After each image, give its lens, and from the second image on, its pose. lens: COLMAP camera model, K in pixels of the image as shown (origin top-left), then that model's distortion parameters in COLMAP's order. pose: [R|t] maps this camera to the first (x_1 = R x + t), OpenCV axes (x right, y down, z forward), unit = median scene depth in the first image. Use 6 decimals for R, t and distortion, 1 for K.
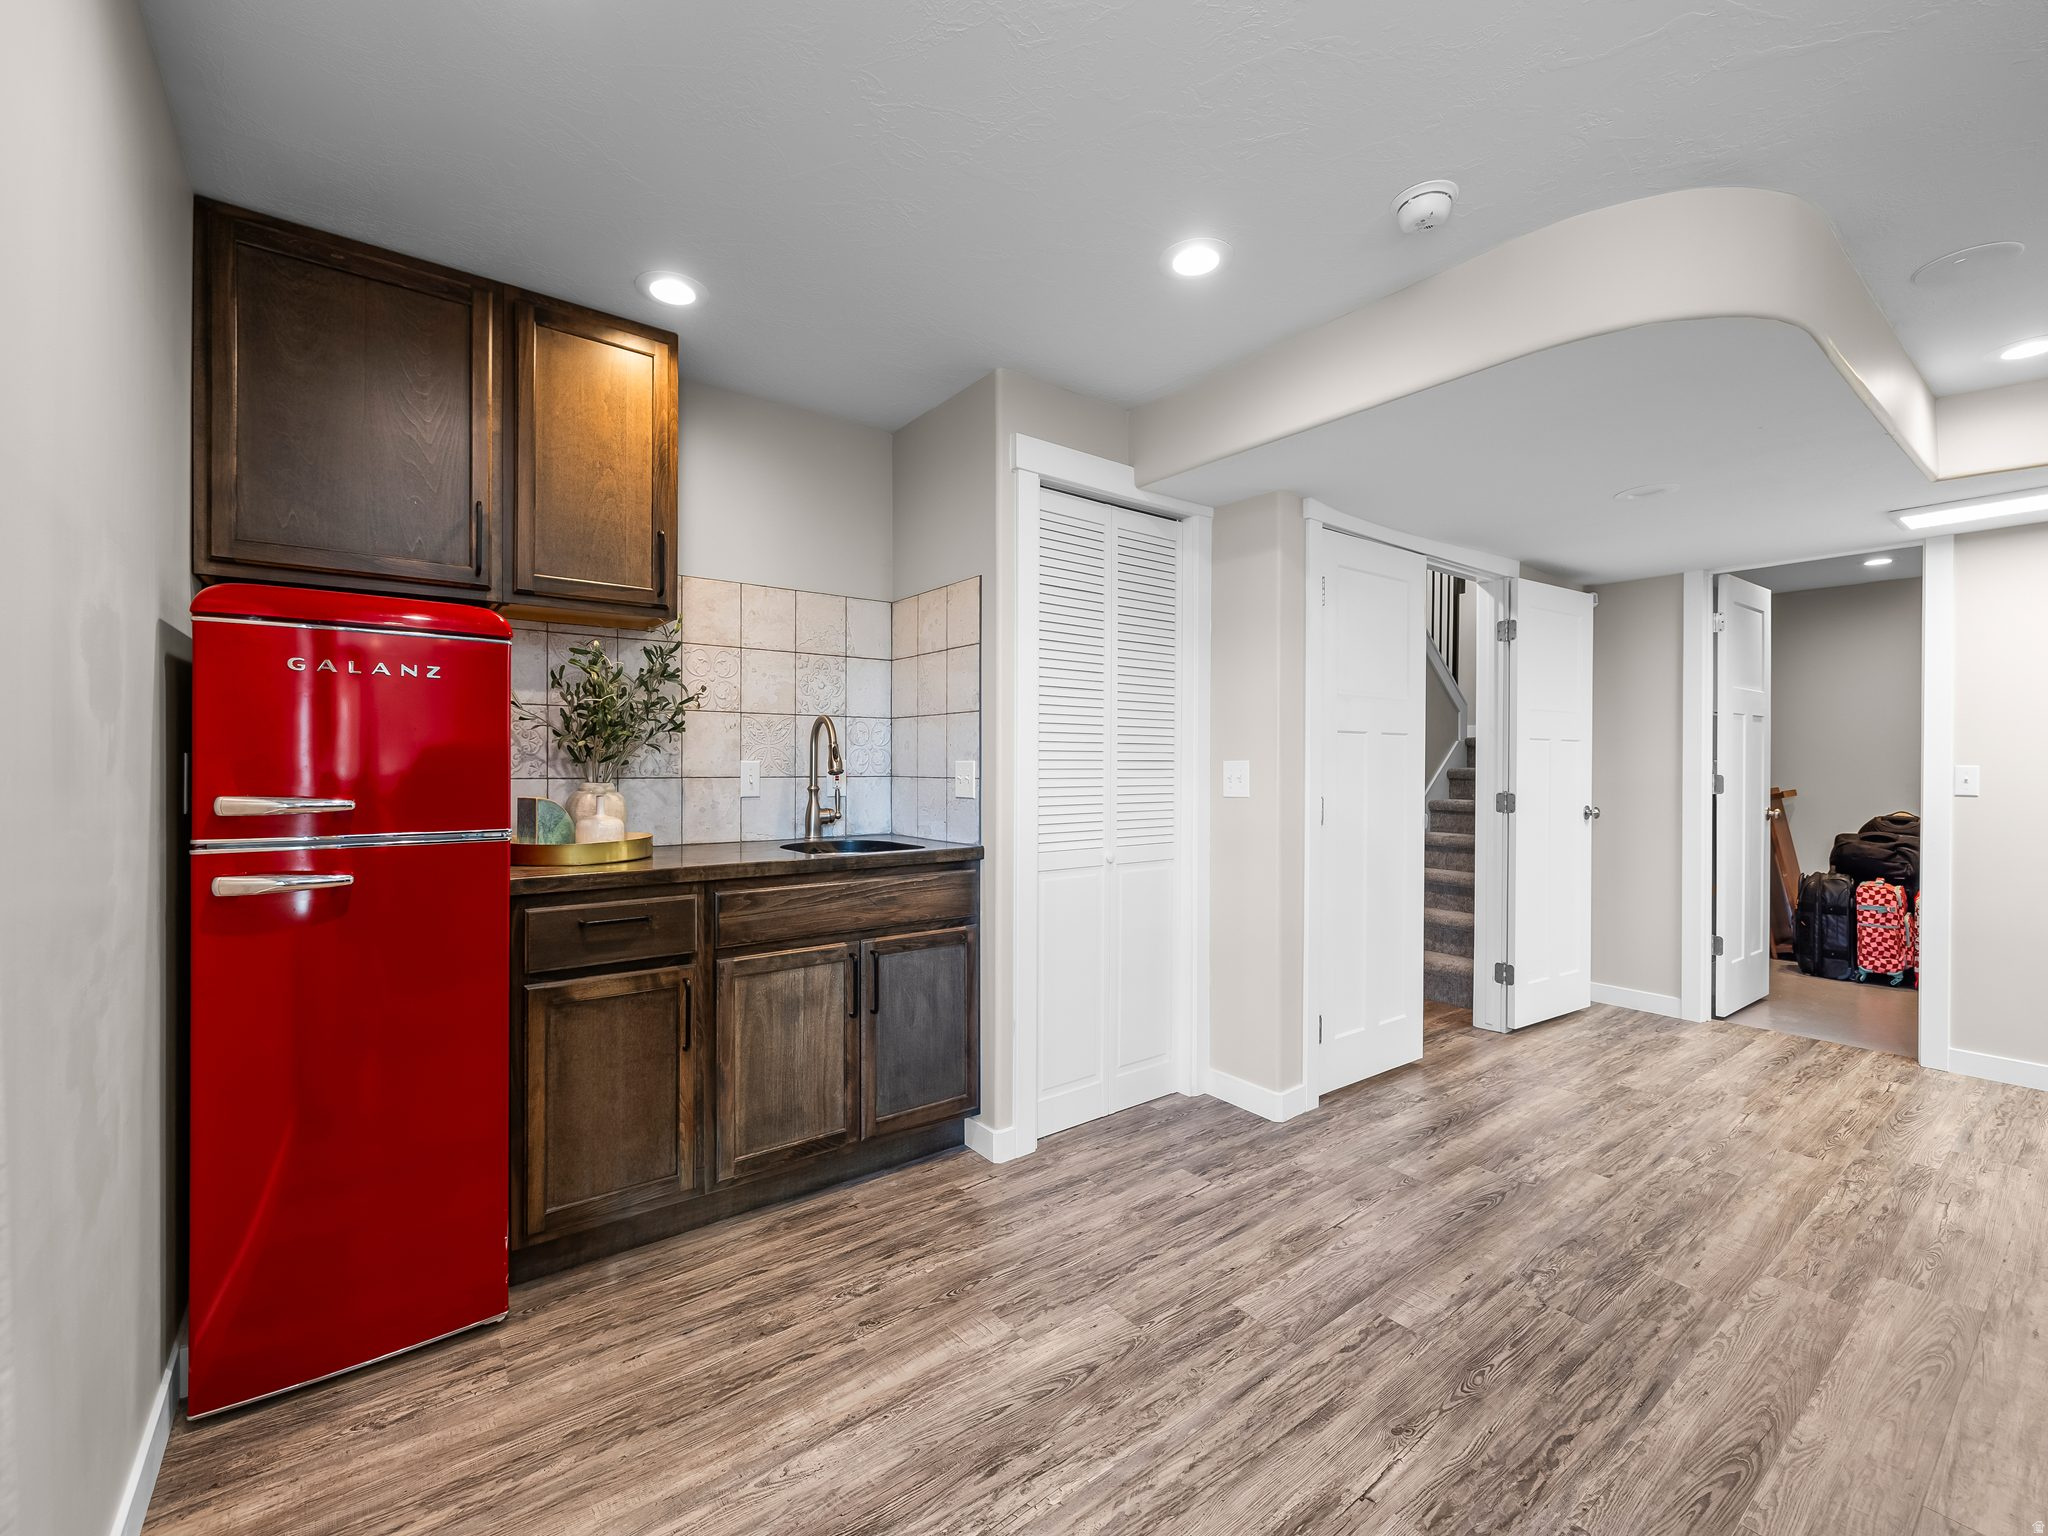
lens RADIAL K [[855.1, 0, 1023.5], [0, 855.1, 773.9], [0, 0, 1]] dist [0.005303, -0.000179]
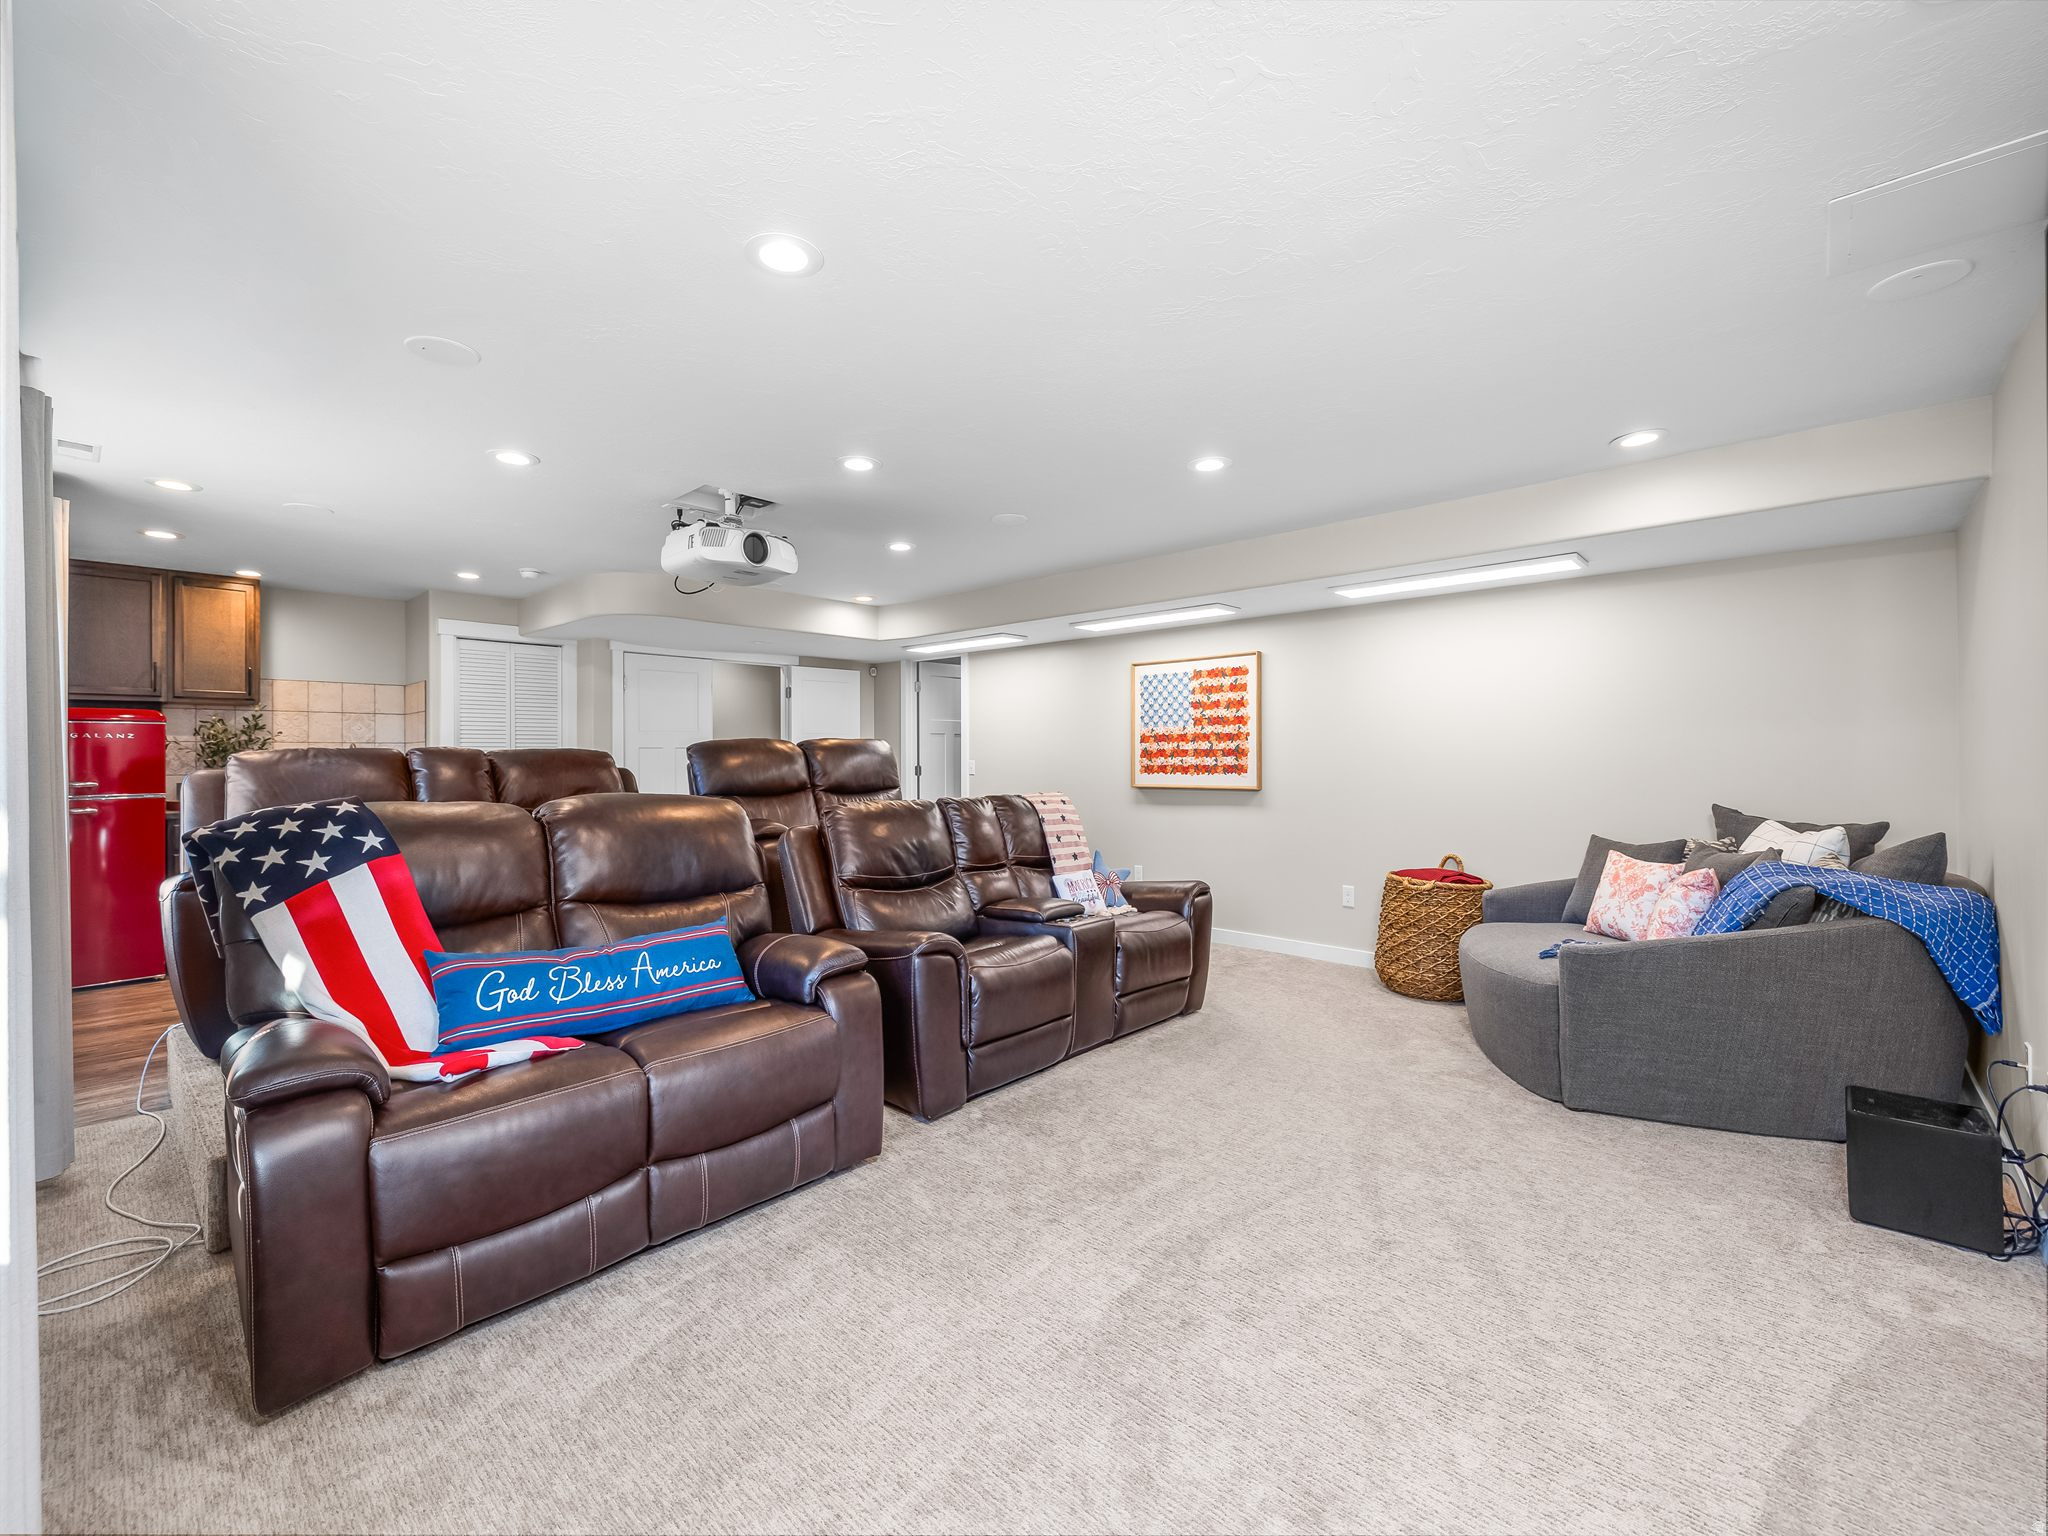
lens RADIAL K [[855.1, 0, 1023.6], [0, 855.1, 757.1], [0, 0, 1]] dist [0.005303, -0.000179]
pose [[0.985332, -0.008413, 0.170442, 1.226080], [0.010114, 0.999907, -0.009113, 0.002468], [-0.170350, 0.010703, 0.985326, -1.624491]]
